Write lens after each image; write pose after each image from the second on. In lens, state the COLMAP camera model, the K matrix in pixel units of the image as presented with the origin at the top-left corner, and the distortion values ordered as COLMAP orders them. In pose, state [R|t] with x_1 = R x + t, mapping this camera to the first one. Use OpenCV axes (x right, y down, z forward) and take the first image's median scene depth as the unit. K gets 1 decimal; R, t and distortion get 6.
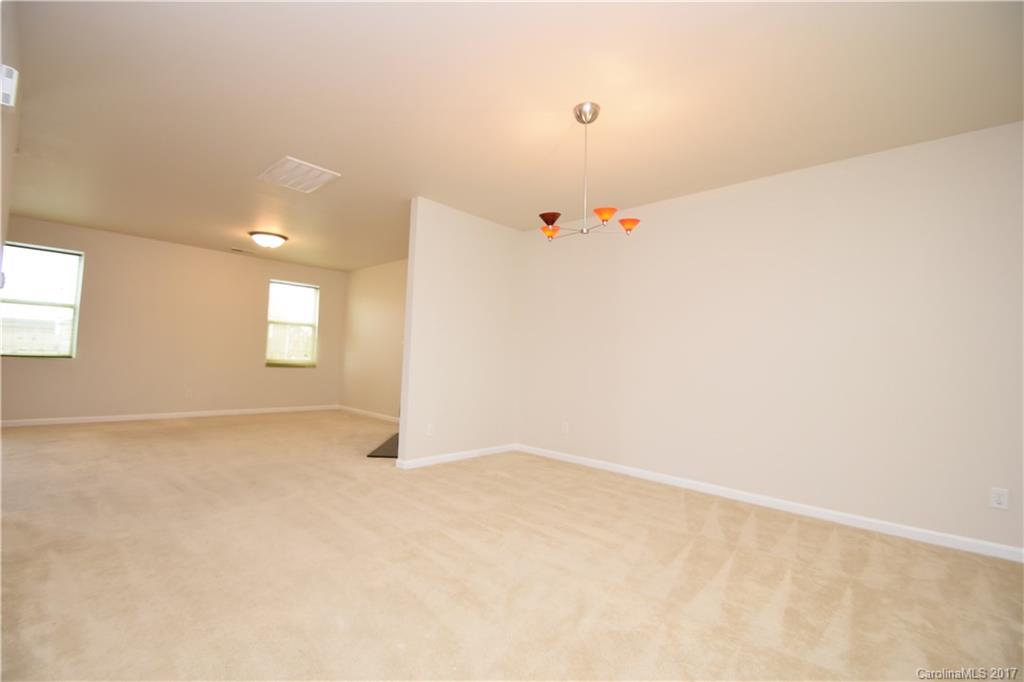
lens RADIAL K [[450.2, 0, 508.0], [0, 450.2, 335.0], [0, 0, 1]] dist [0.000875, -0.000409]
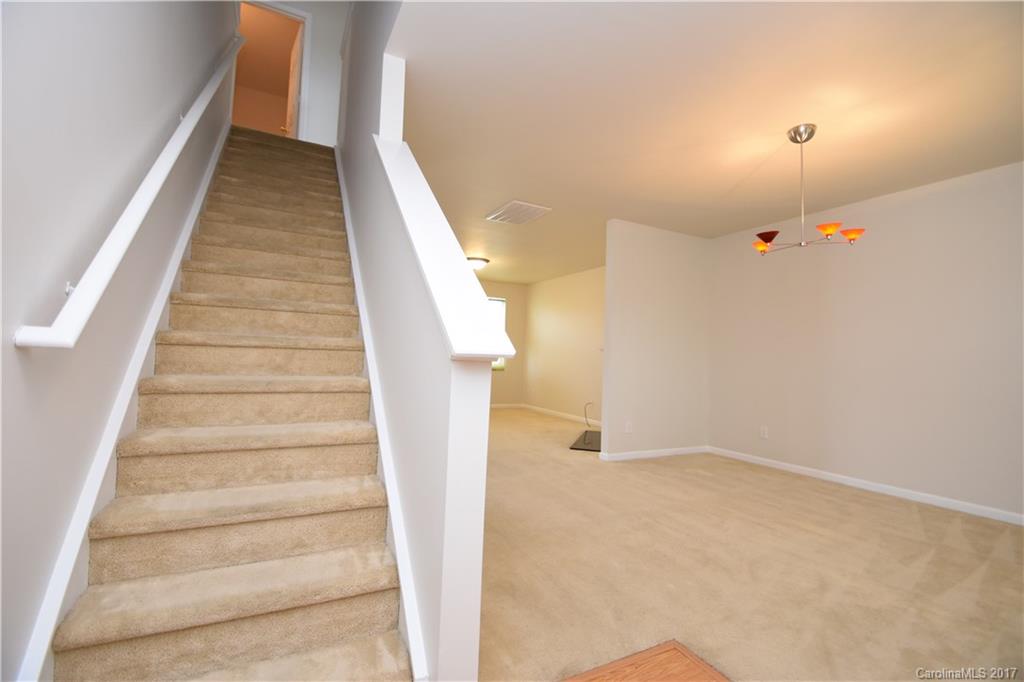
lens RADIAL K [[451.3, 0, 497.5], [0, 451.3, 337.4], [0, 0, 1]] dist [0.000788, -0.010367]
pose [[0.941396, -0.020531, -0.336677, -0.102385], [0.020515, 0.999783, -0.003603, -0.015160], [0.336678, -0.003515, 0.941613, -0.160343]]
